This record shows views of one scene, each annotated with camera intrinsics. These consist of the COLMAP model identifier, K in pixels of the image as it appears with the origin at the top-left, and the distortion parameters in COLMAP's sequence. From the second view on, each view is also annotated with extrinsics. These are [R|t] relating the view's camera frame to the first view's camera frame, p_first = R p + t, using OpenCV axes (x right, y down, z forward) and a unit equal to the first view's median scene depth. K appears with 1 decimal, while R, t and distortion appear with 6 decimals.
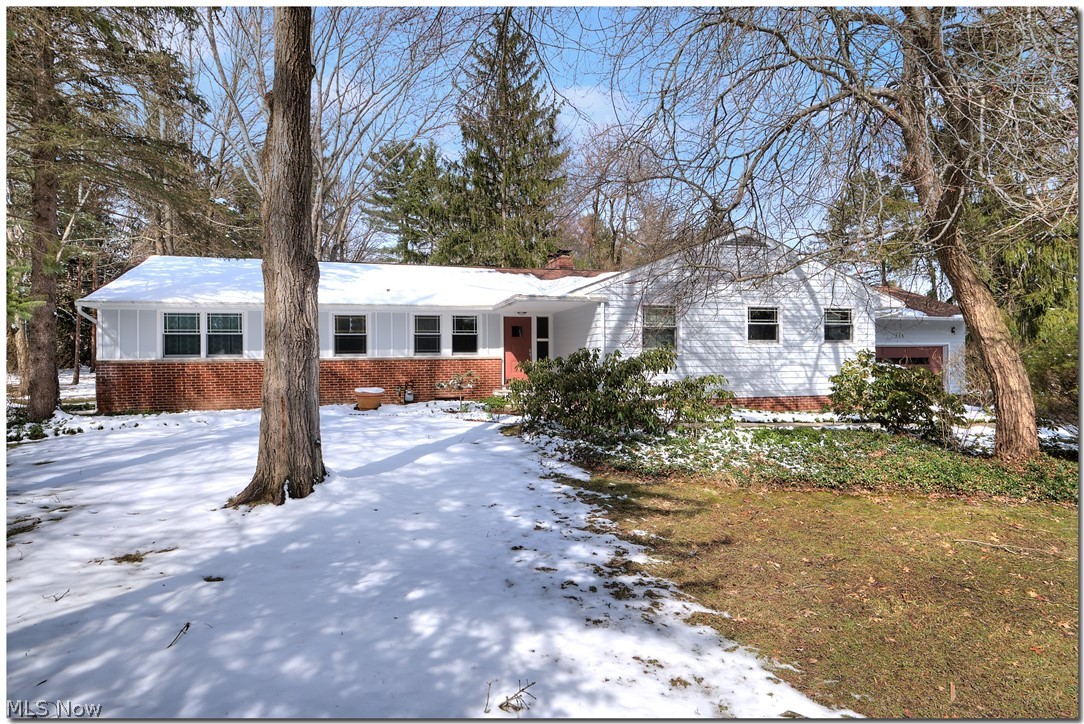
lens RADIAL K [[600.3, 0, 542.0], [0, 600.3, 362.0], [0, 0, 1]] dist [0.003310, -0.000098]
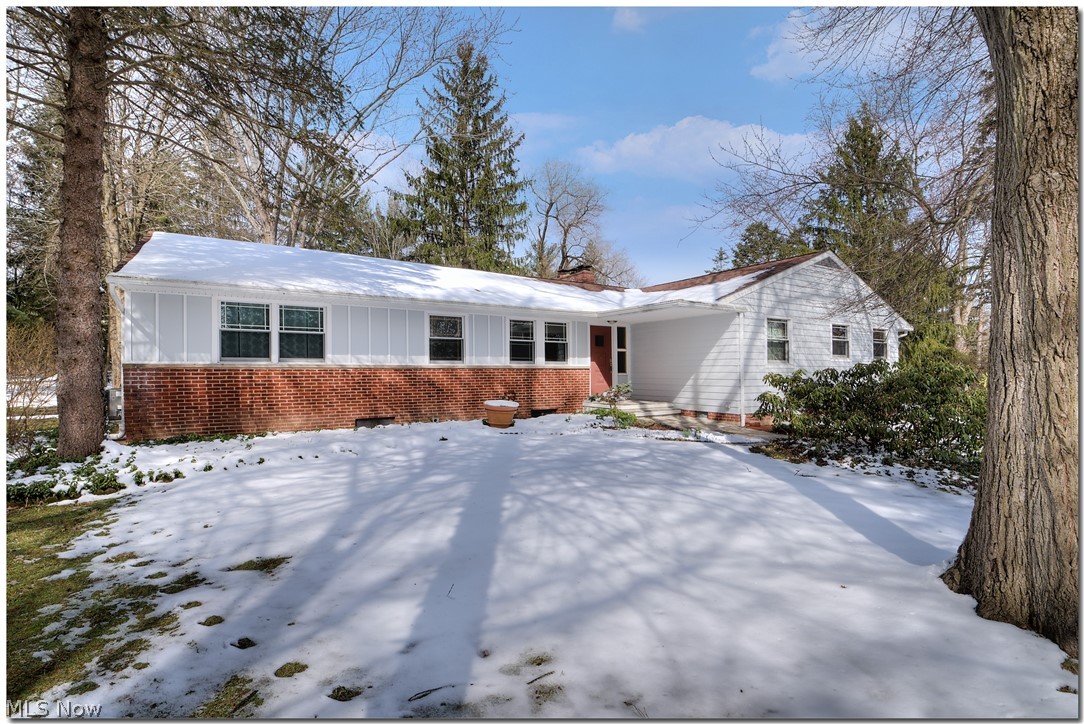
lens RADIAL K [[496.9, 0, 542.0], [0, 496.9, 362.0], [0, 0, 1]] dist [-0.001890, -0.000043]
pose [[0.964135, 0.017938, 0.264806, -0.377806], [-0.012975, 0.999706, -0.020479, 0.001259], [-0.265095, 0.016308, 0.964084, 0.276635]]
